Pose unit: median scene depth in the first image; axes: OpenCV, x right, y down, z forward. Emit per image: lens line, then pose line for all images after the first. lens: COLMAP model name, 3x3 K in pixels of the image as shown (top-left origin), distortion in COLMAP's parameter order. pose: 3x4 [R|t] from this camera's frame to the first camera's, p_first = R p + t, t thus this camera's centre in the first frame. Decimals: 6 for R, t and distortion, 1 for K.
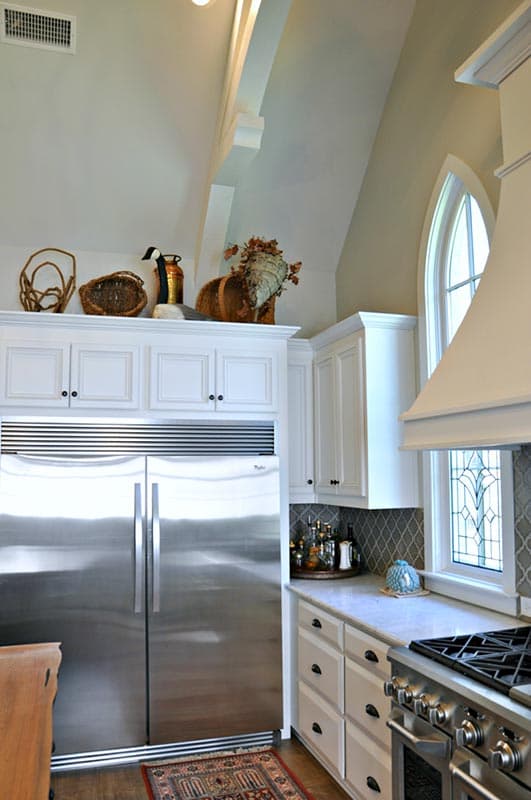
lens RADIAL K [[657.9, 0, 259.5], [0, 657.9, 407.7], [0, 0, 1]] dist [-0.158952, 0.127336]
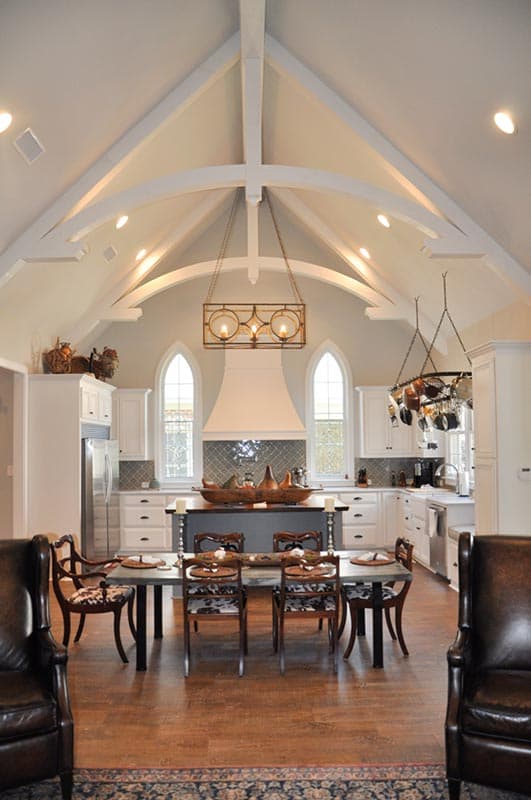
lens RADIAL K [[640.1, 0, 266.1], [0, 640.1, 412.4], [0, 0, 1]] dist [-0.164275, 0.151738]
pose [[0.268691, 0.053202, 0.961756, -2.293613], [-0.083510, 0.996001, -0.031766, -0.003385], [-0.959599, -0.071781, 0.272060, -0.207170]]
